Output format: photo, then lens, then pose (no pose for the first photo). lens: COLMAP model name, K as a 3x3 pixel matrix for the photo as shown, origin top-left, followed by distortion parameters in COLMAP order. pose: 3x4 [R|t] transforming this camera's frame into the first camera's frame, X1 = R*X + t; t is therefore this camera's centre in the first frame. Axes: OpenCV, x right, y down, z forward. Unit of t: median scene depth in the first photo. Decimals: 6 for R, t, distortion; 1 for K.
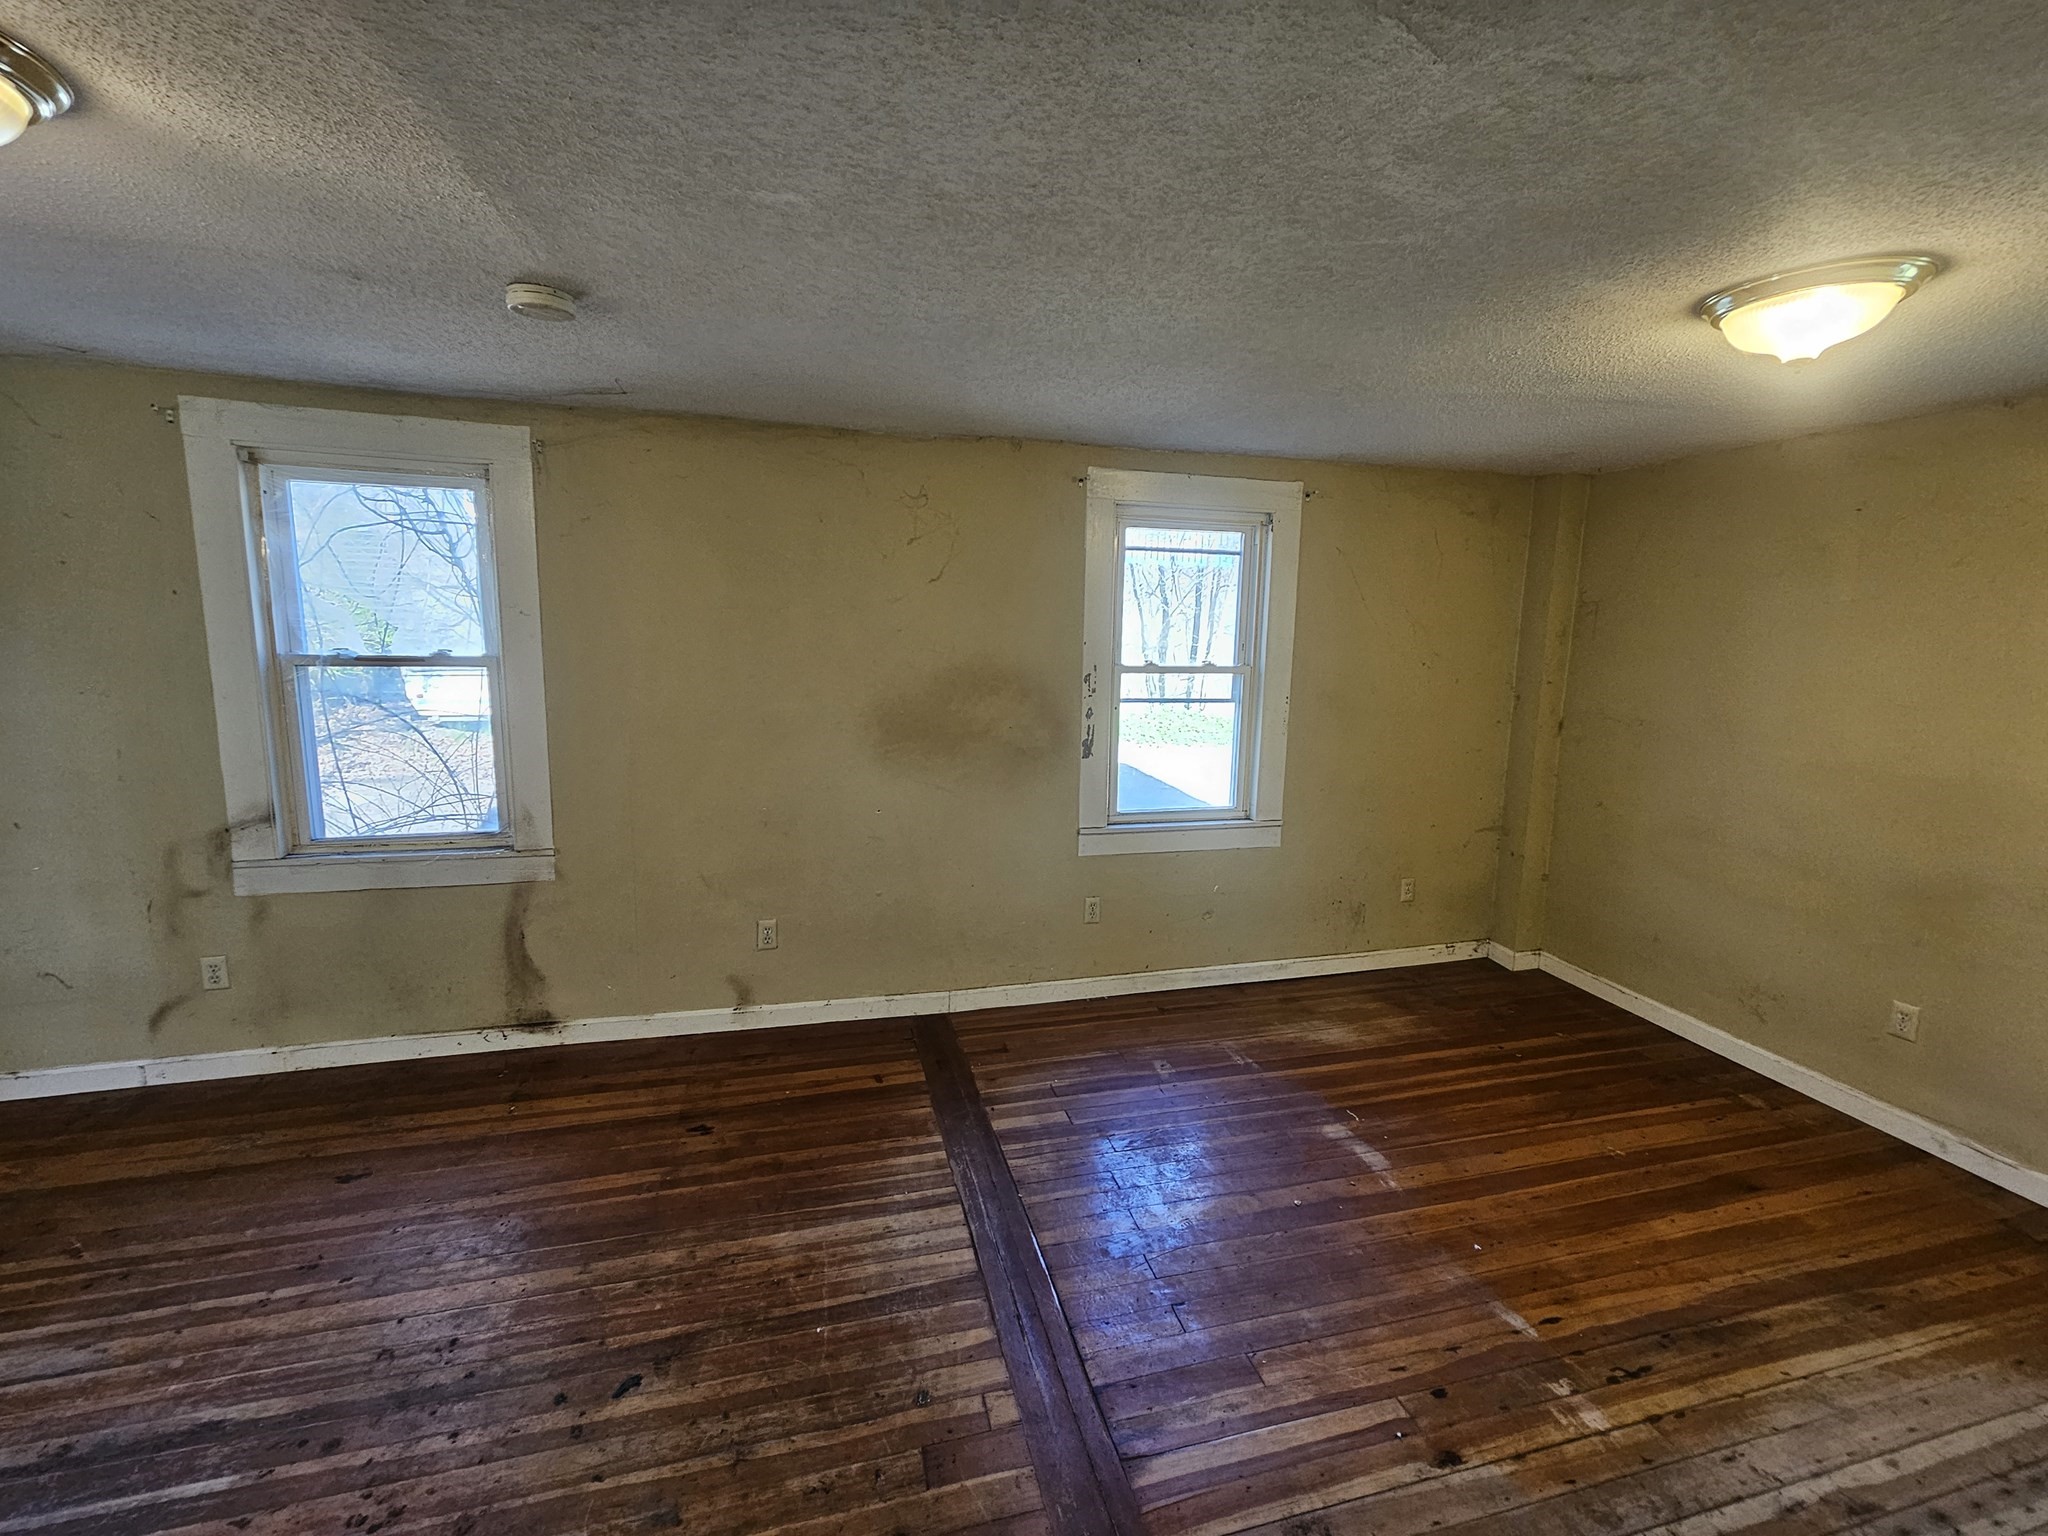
lens RADIAL K [[836.1, 0, 1017.6], [0, 836.1, 758.2], [0, 0, 1]] dist [-0.003061, 0.000827]
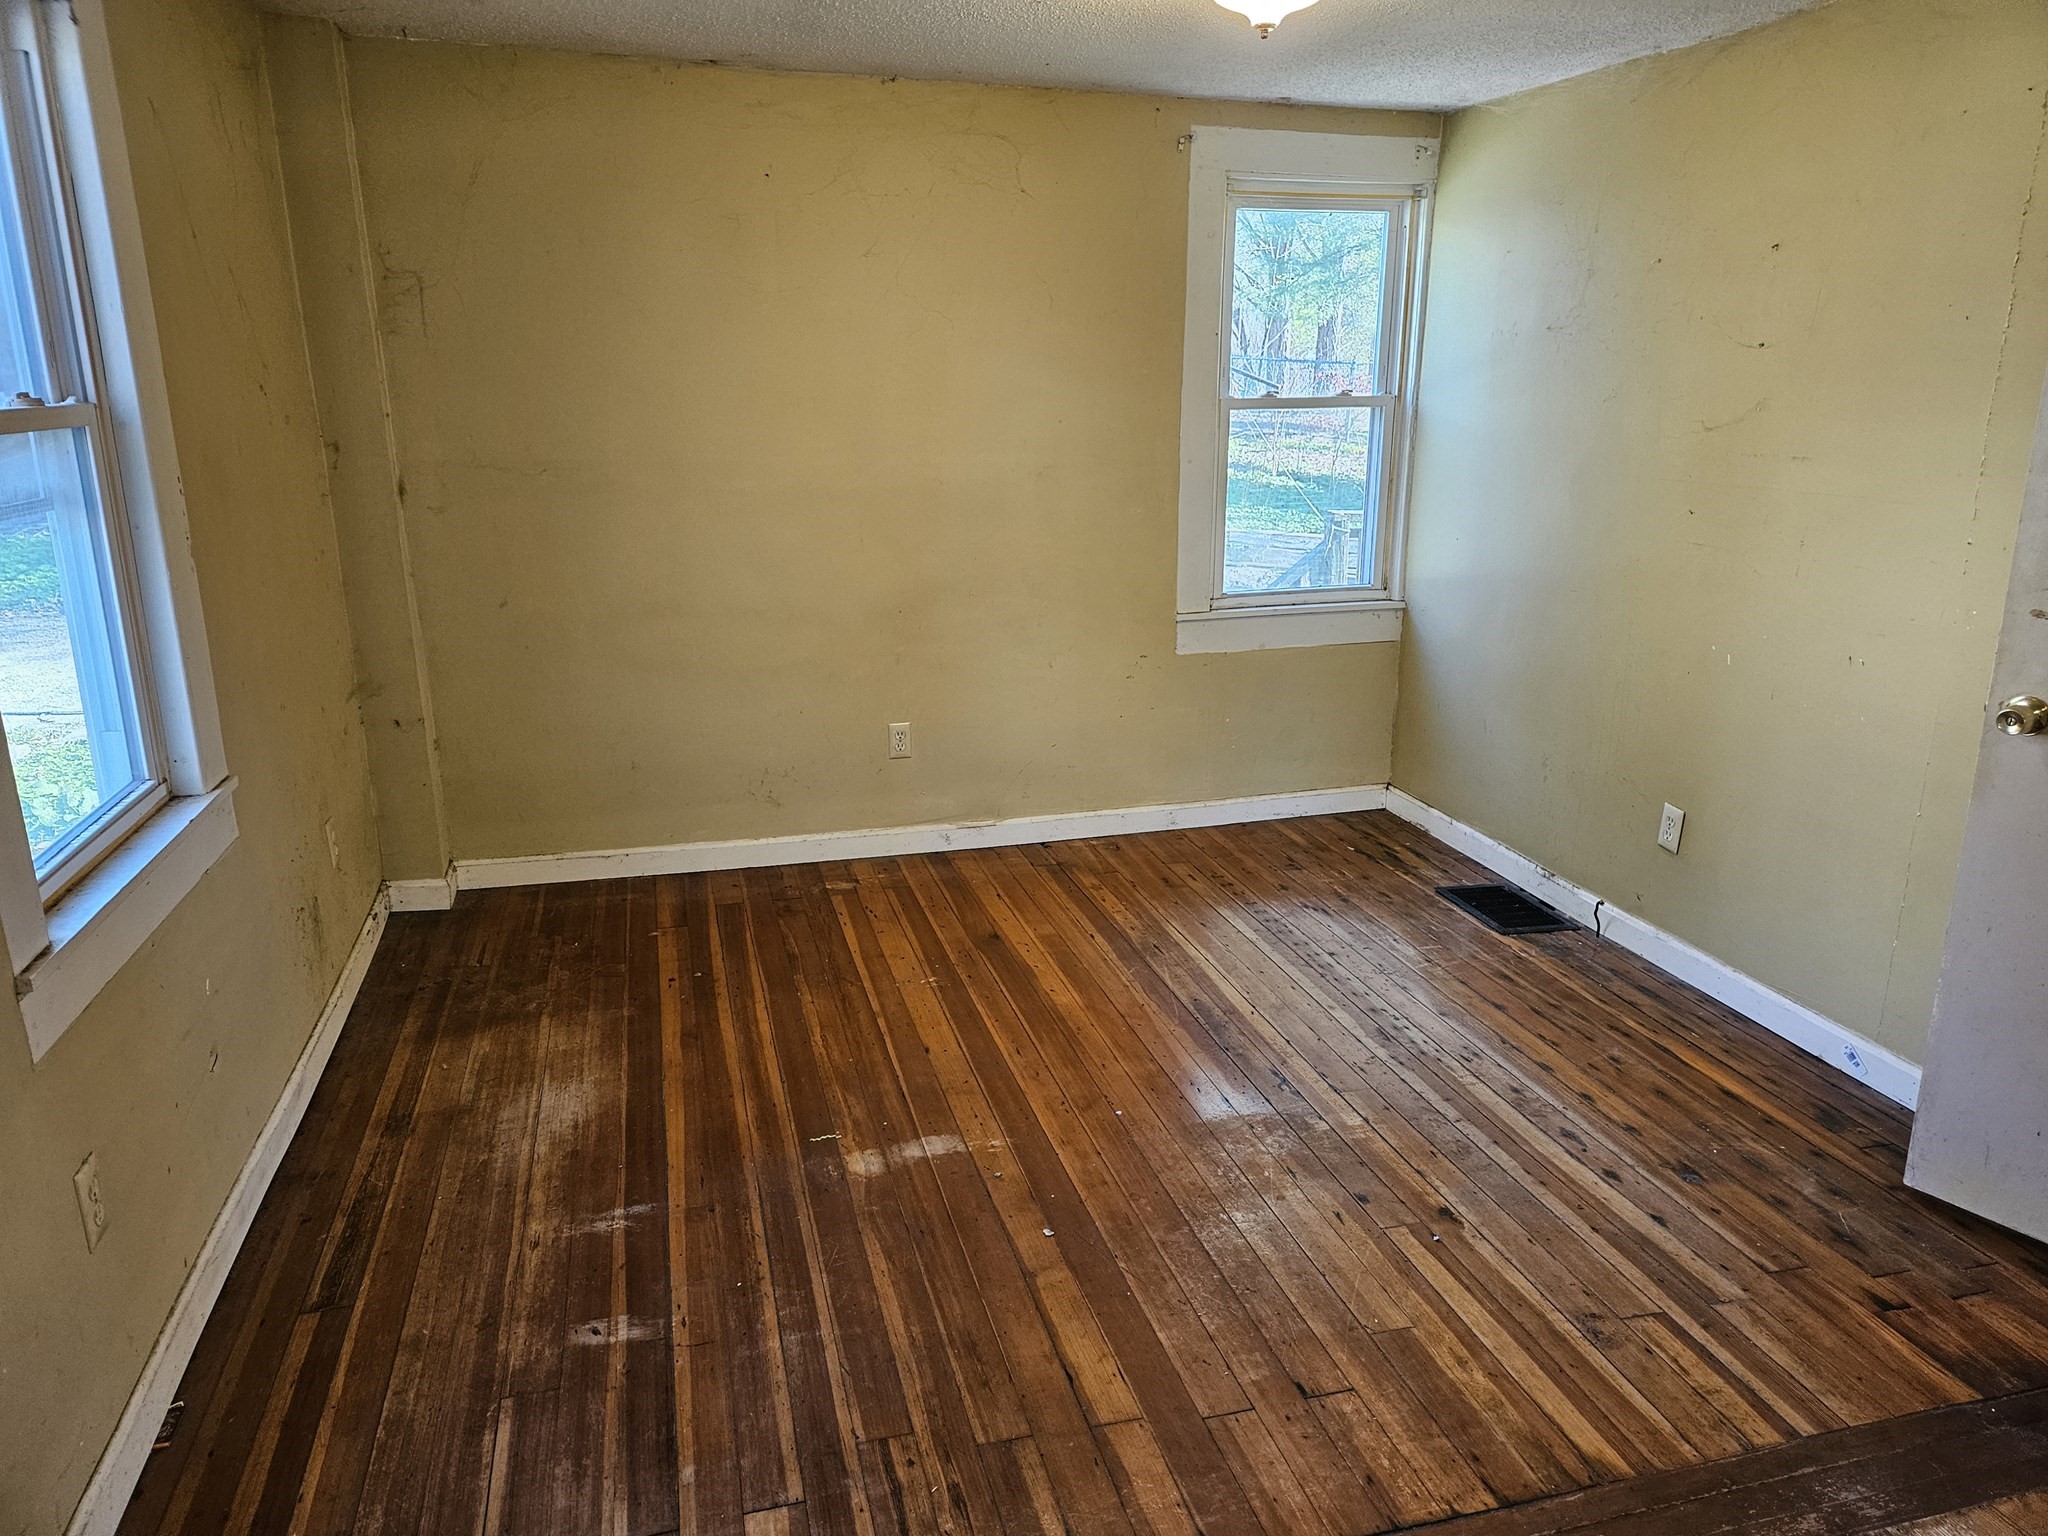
lens RADIAL K [[1355.5, 0, 990.7], [0, 1355.5, 723.1], [0, 0, 1]] dist [0.031423, -0.000777]
pose [[-0.000375, -0.262394, 0.964961, -0.505366], [0.148461, 0.954253, 0.259540, -0.115358], [-0.988918, 0.143357, 0.038598, 0.805379]]
